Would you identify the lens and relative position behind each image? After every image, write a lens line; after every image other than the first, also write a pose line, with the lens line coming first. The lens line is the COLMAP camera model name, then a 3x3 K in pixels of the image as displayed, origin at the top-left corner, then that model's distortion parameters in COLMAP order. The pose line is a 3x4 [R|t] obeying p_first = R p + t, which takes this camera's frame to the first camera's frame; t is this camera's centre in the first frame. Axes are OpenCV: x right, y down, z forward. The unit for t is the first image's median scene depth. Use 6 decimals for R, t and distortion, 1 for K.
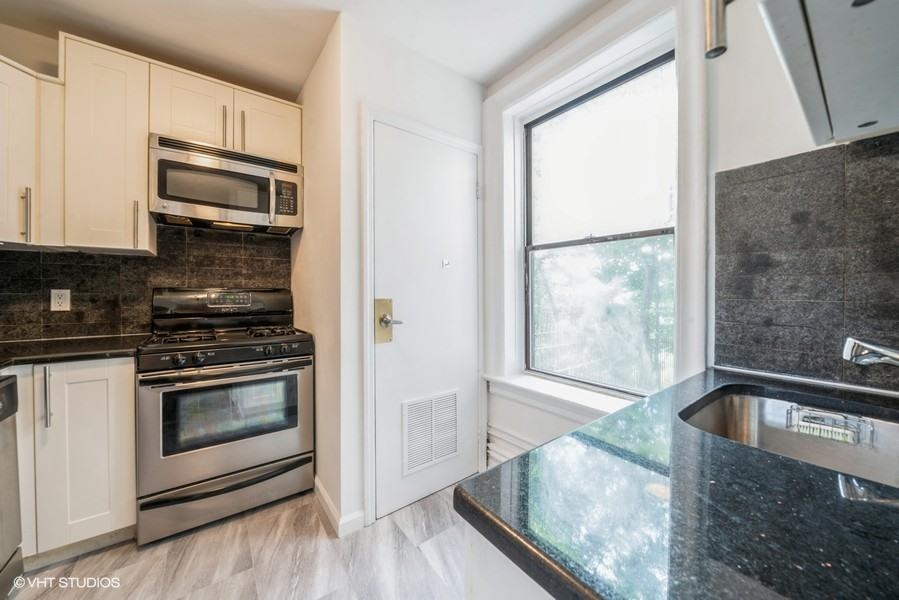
lens RADIAL K [[314.9, 0, 445.8], [0, 314.9, 288.1], [0, 0, 1]] dist [-0.007645, -0.000030]
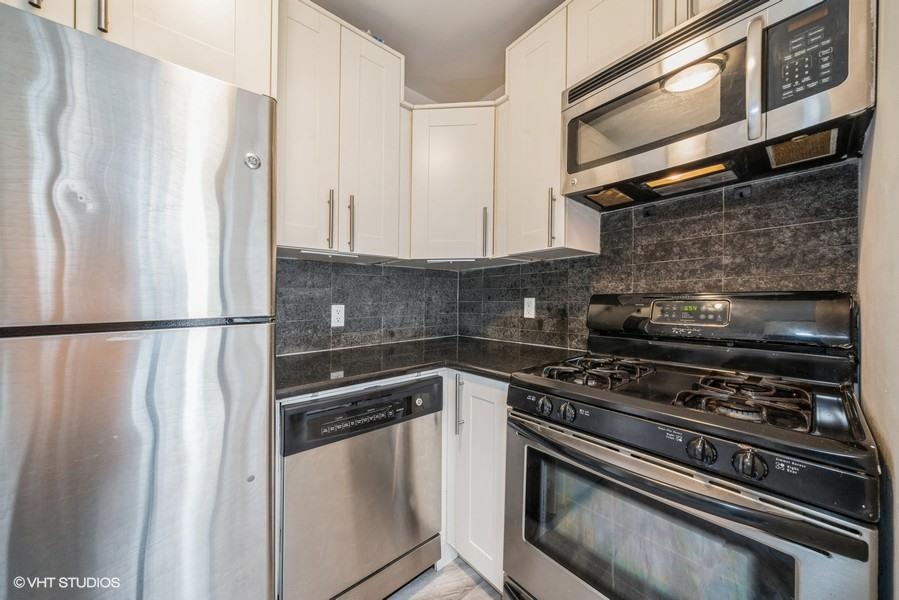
lens RADIAL K [[314.9, 0, 448.5], [0, 314.9, 301.5], [0, 0, 1]] dist [-0.000346, -0.000132]
pose [[0.058100, 0.006062, -0.998292, -0.170916], [0.019691, 0.999780, 0.007217, 0.003378], [0.998117, -0.020077, 0.057968, 0.617402]]
